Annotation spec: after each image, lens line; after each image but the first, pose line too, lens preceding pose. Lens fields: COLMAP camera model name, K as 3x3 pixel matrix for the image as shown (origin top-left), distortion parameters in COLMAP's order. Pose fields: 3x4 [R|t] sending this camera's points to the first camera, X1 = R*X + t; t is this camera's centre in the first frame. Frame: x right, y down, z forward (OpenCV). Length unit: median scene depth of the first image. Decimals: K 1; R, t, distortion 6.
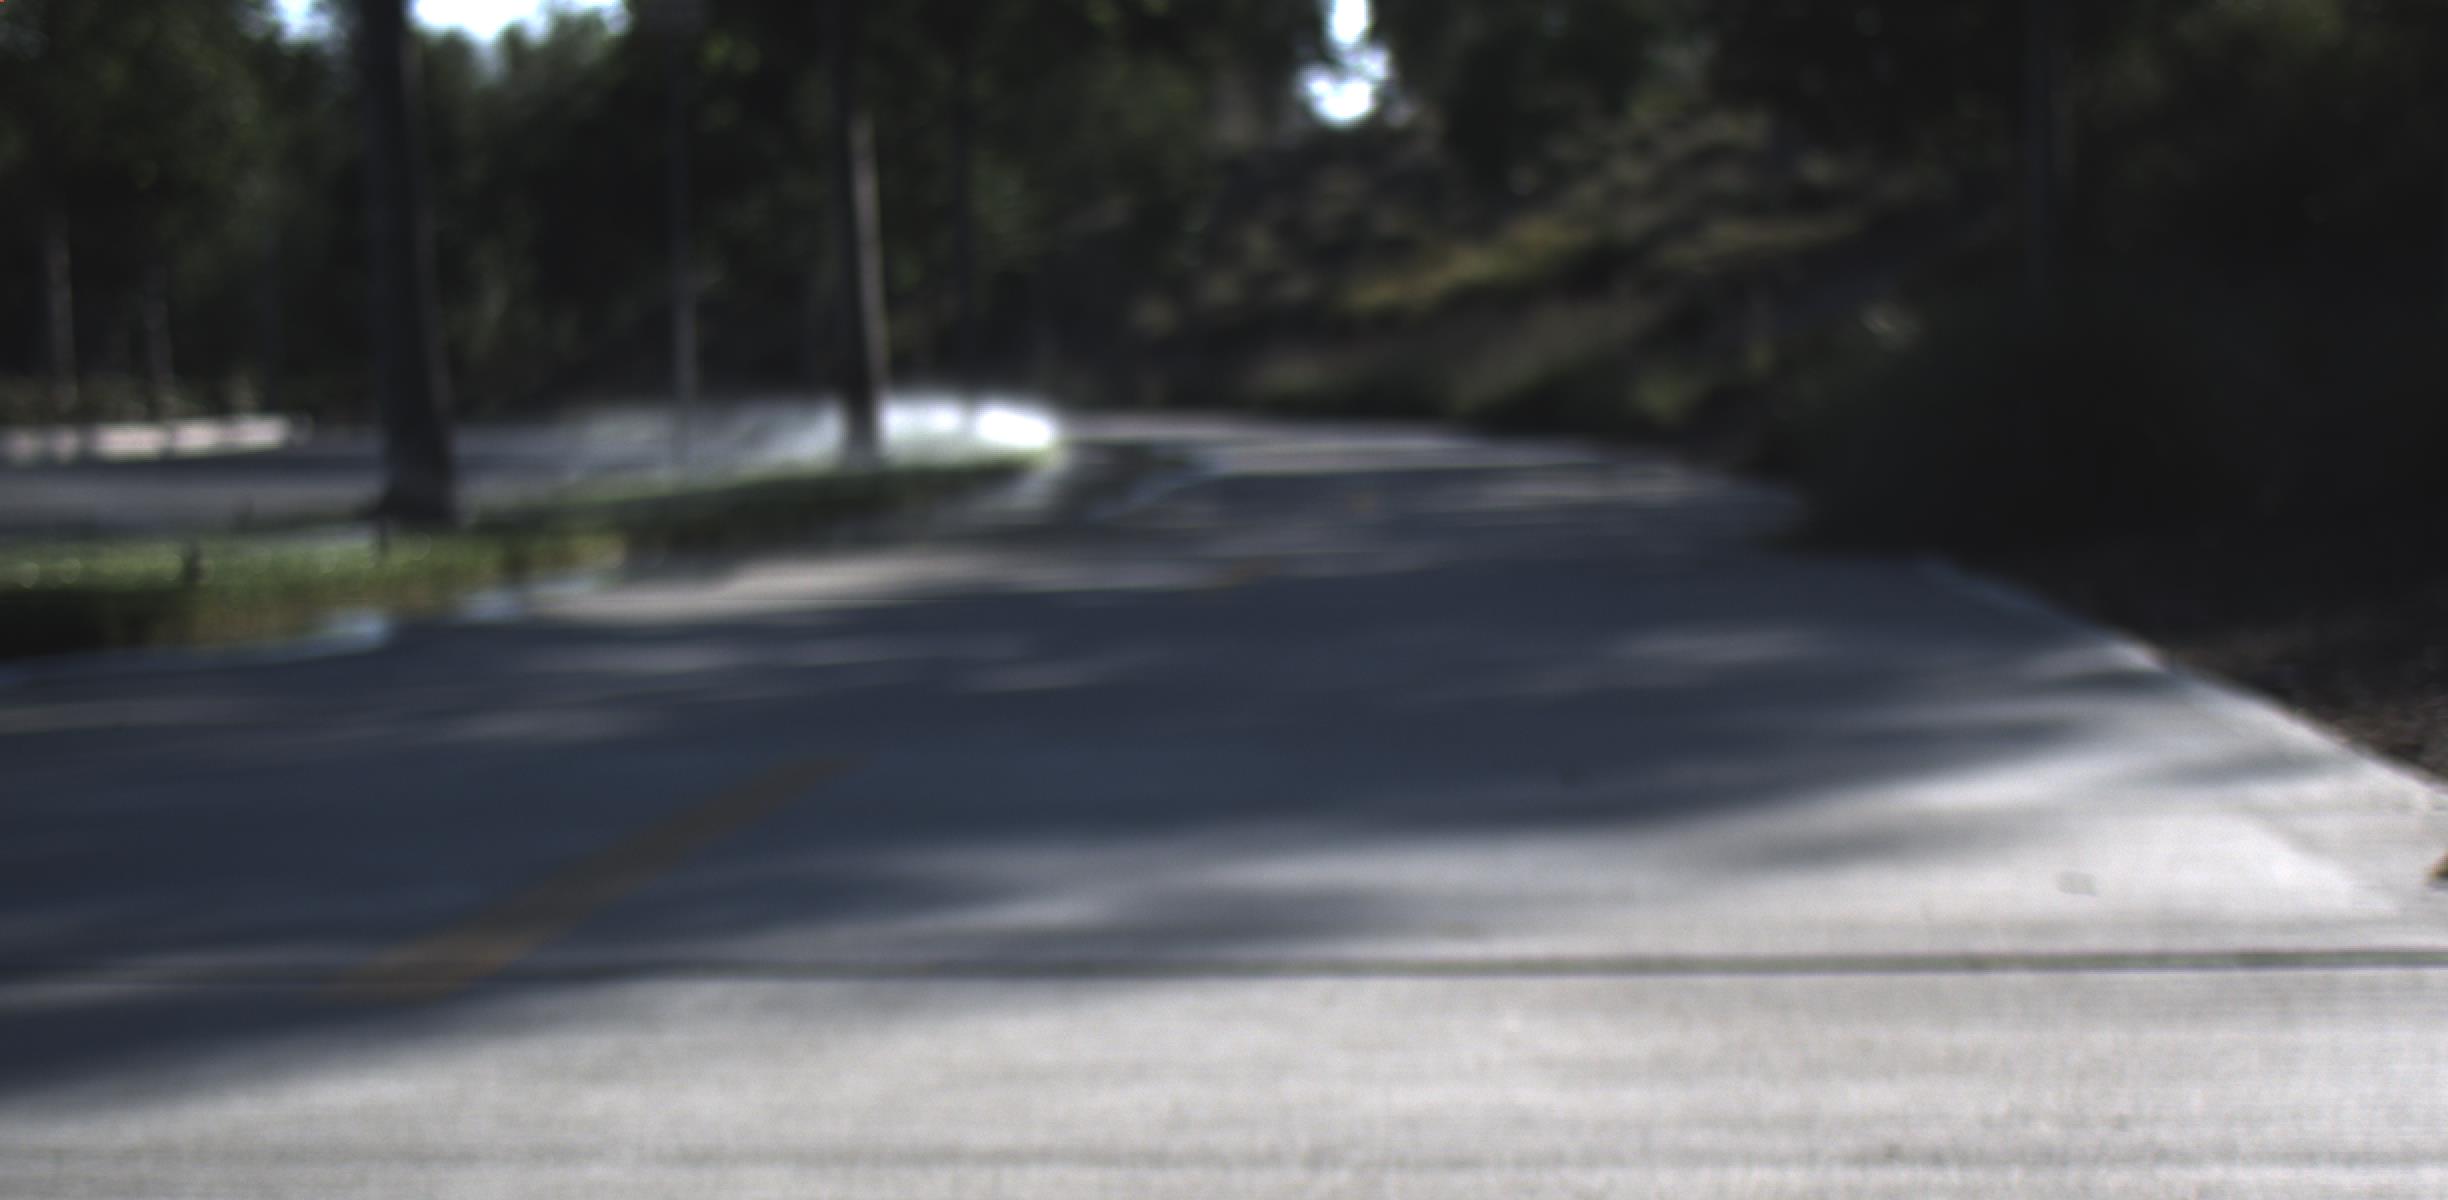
lens RADIAL K [[5500.5, 0, 1224.0], [0, 5500.5, 600.0], [0, 0, 1]] dist [0.023670, 2.142559]
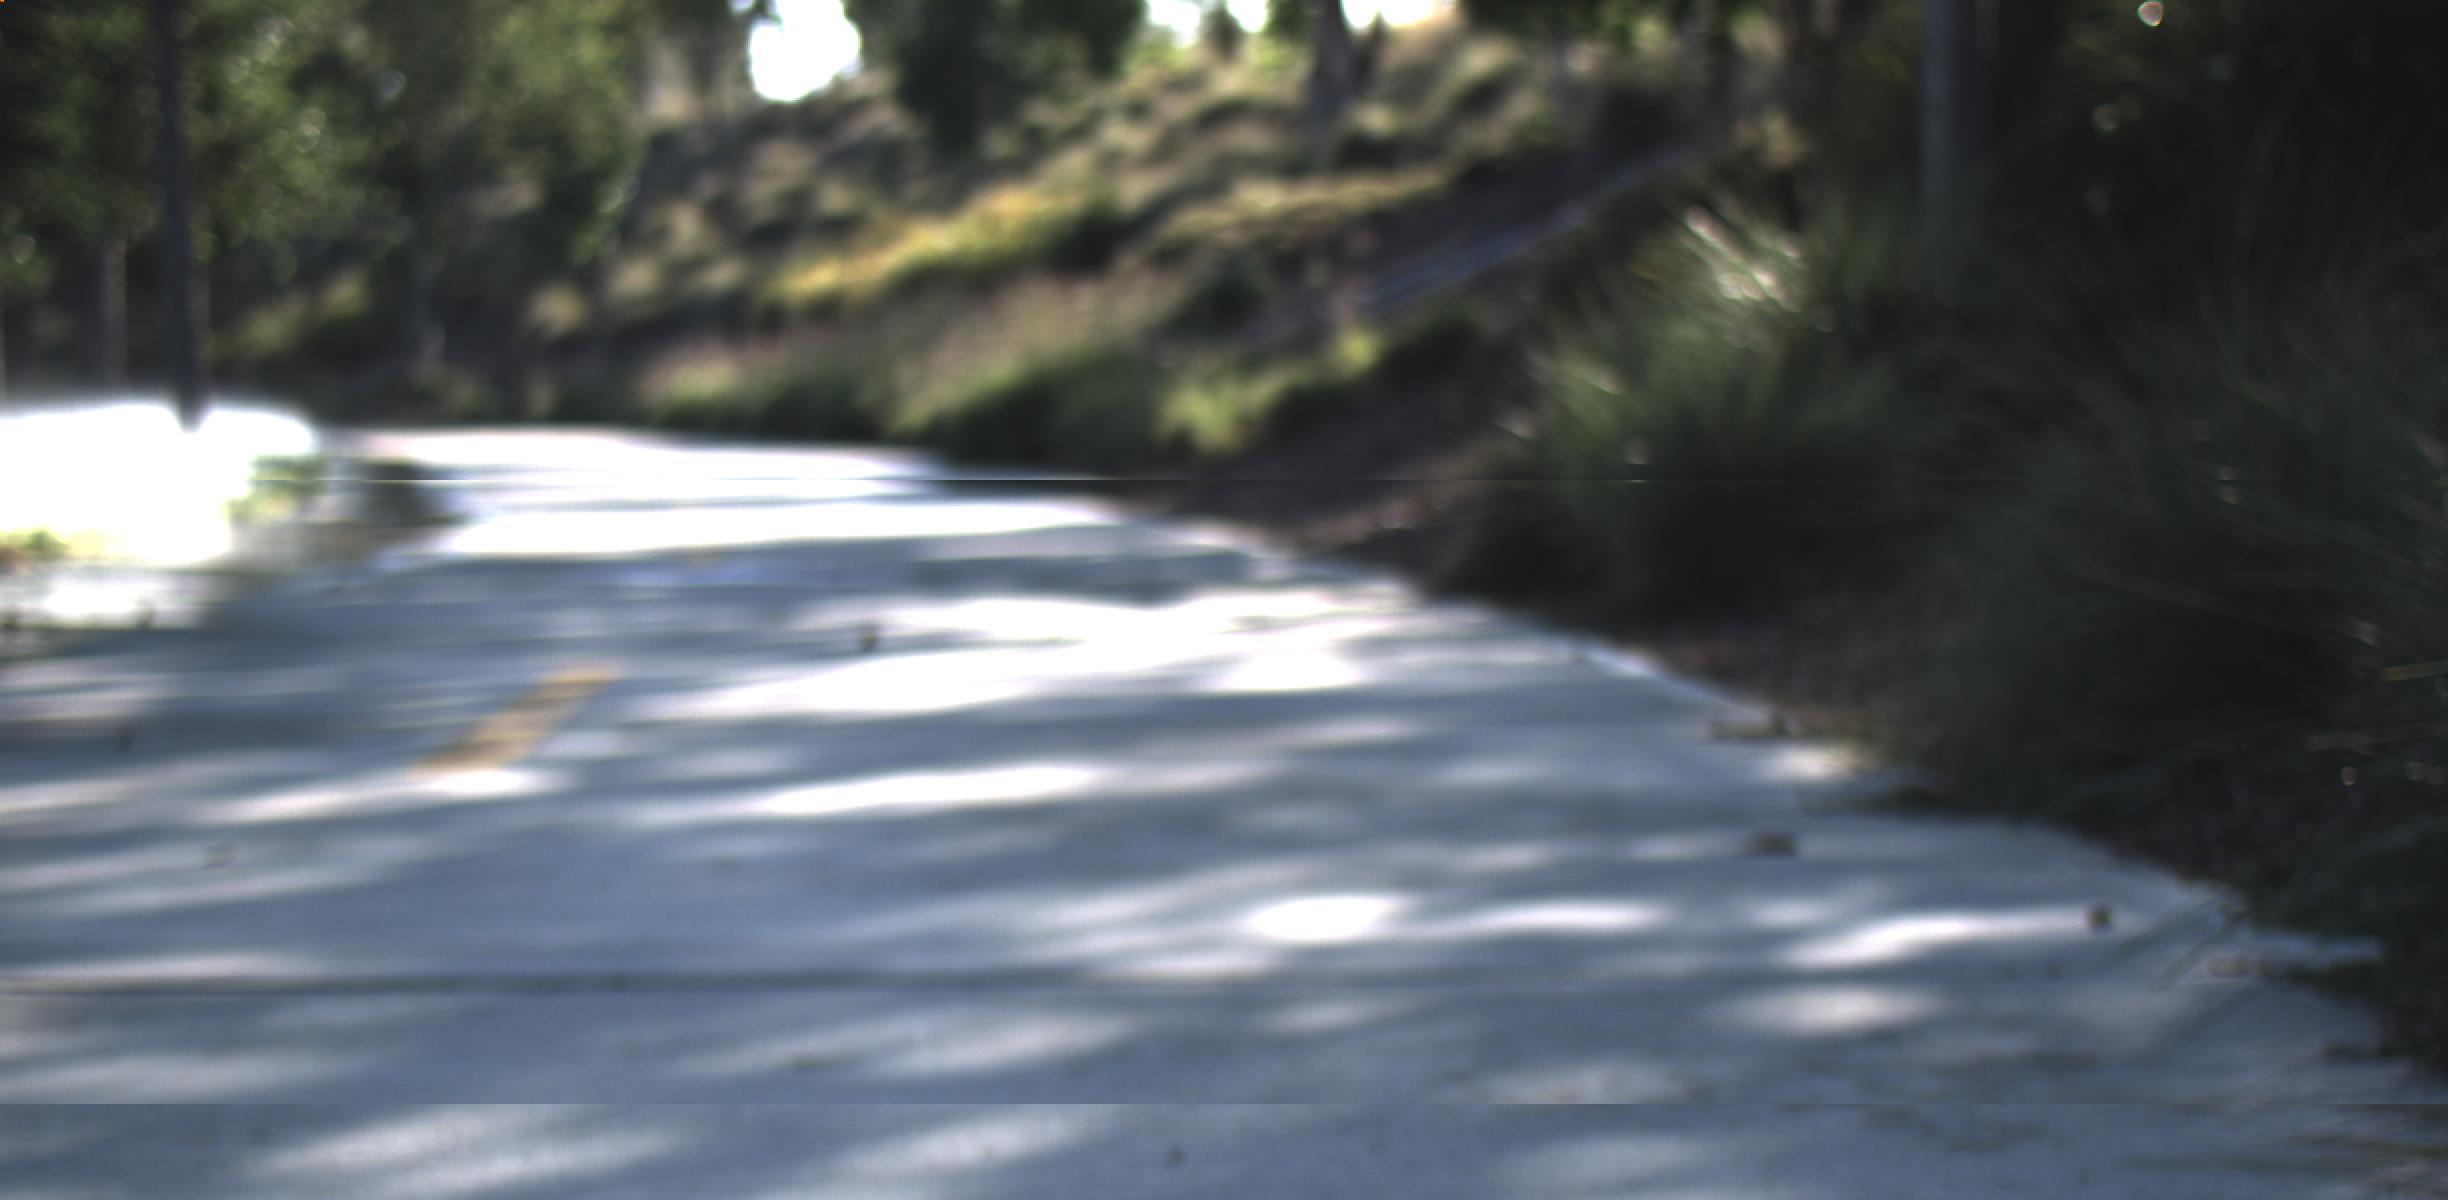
lens RADIAL K [[5500.5, 0, 1224.0], [0, 5500.5, 600.0], [0, 0, 1]] dist [0.023670, 2.142559]
pose [[0.995476, 0.000634, 0.095007, 0.011661], [-0.000427, 0.999998, -0.002189, -0.007518], [-0.095008, 0.002139, 0.995474, 0.204317]]
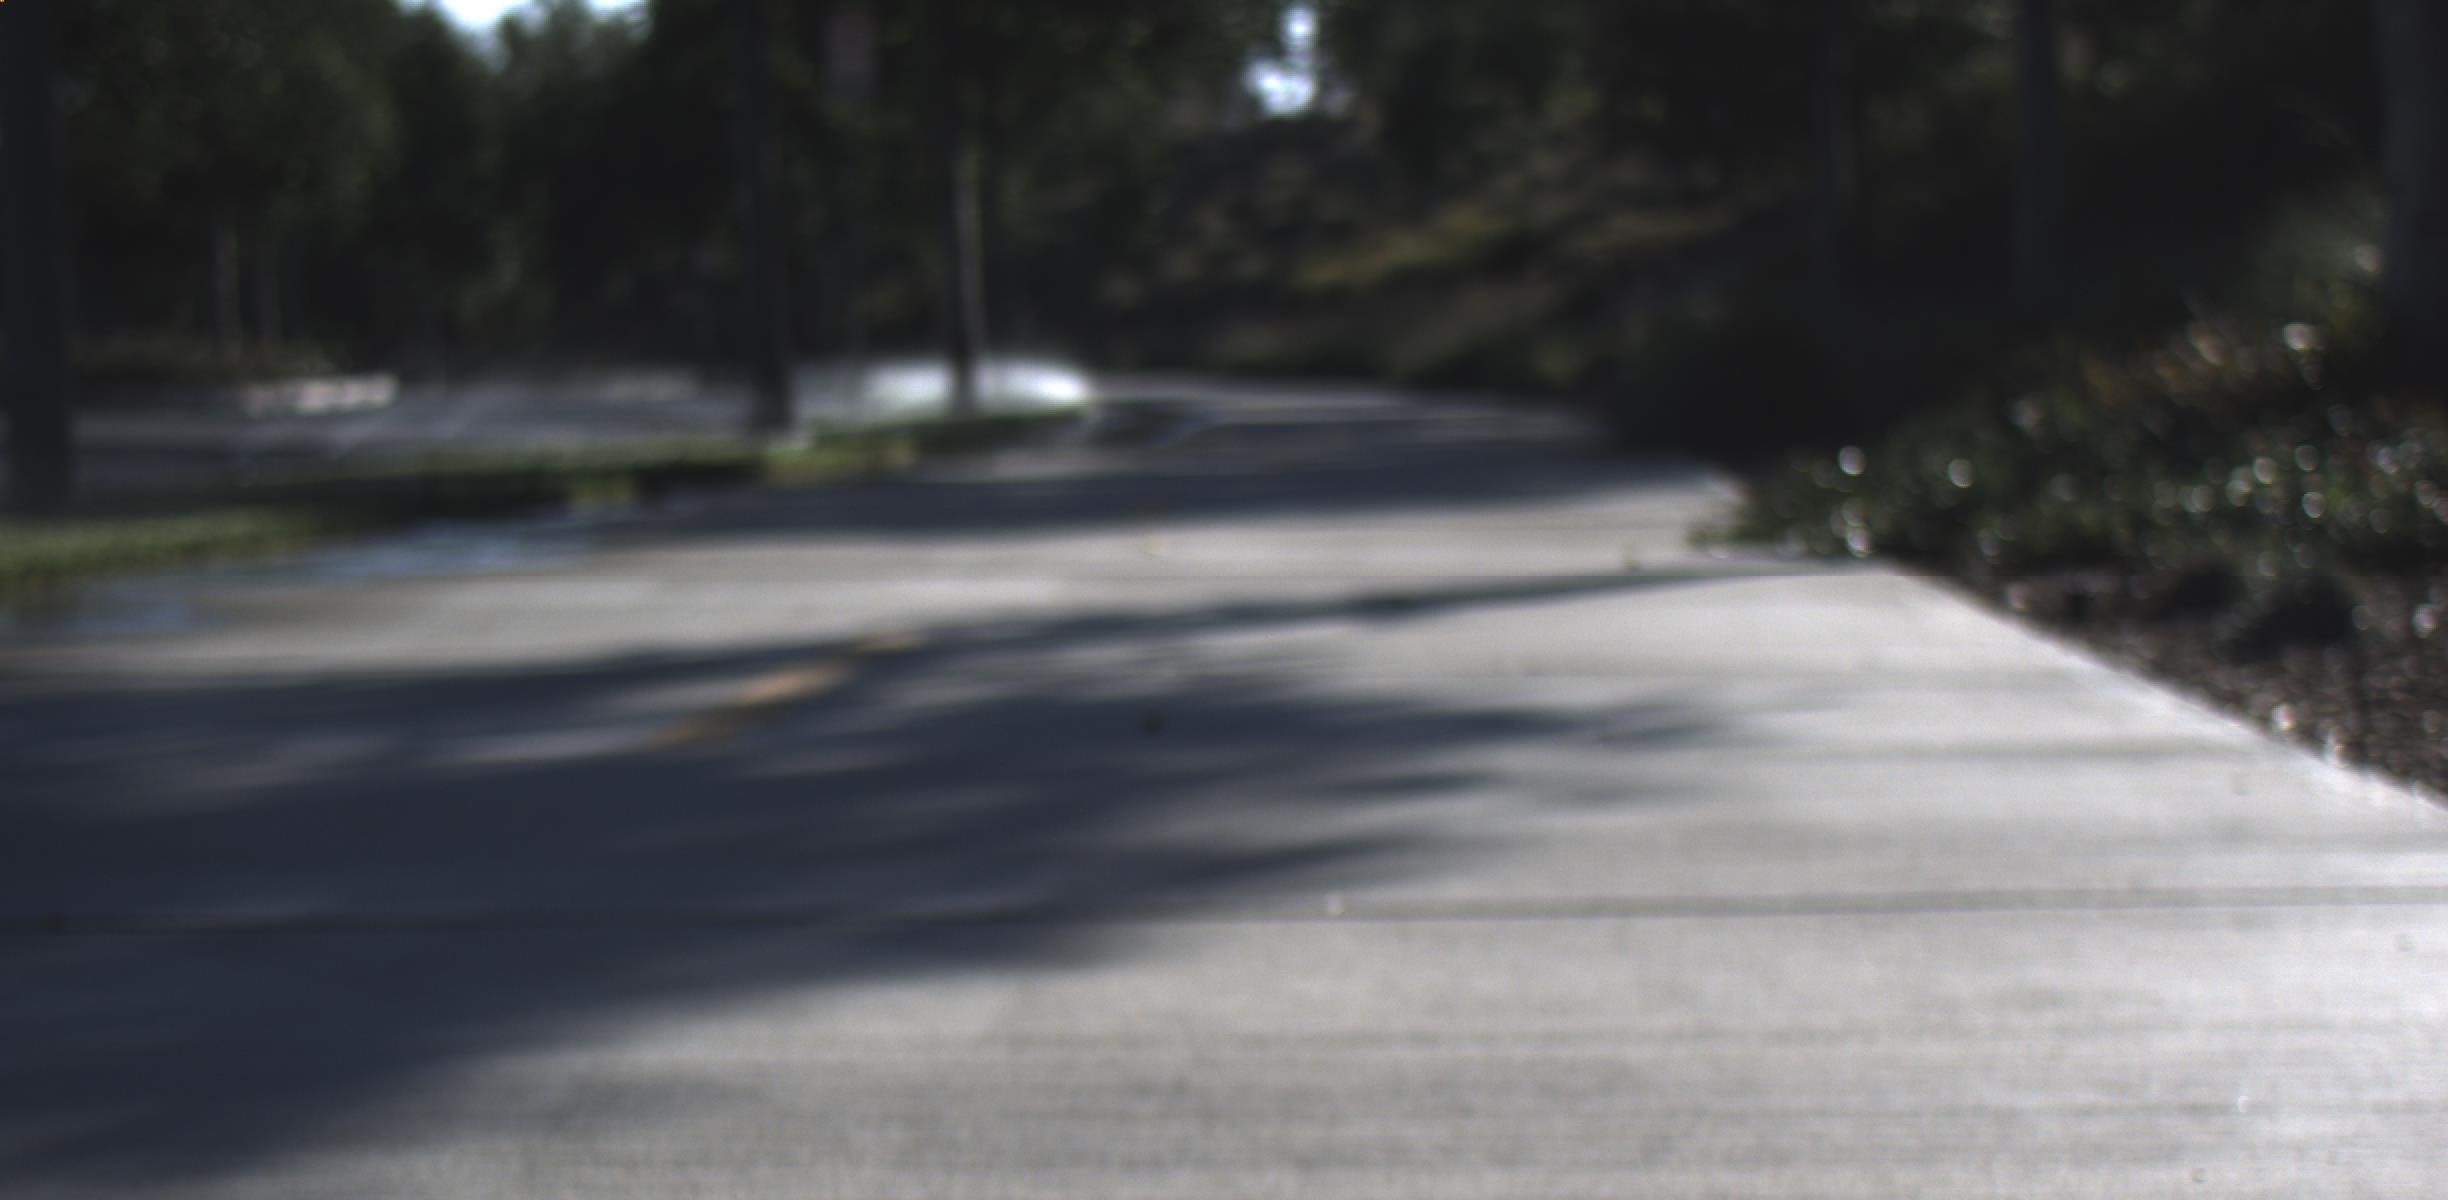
lens RADIAL K [[5500.5, 0, 1224.0], [0, 5500.5, 600.0], [0, 0, 1]] dist [0.023670, 2.142559]
pose [[0.999918, 0.002072, 0.012617, -0.007729], [-0.002150, 0.999979, 0.006179, 0.005816], [-0.012604, -0.006206, 0.999901, -0.154837]]
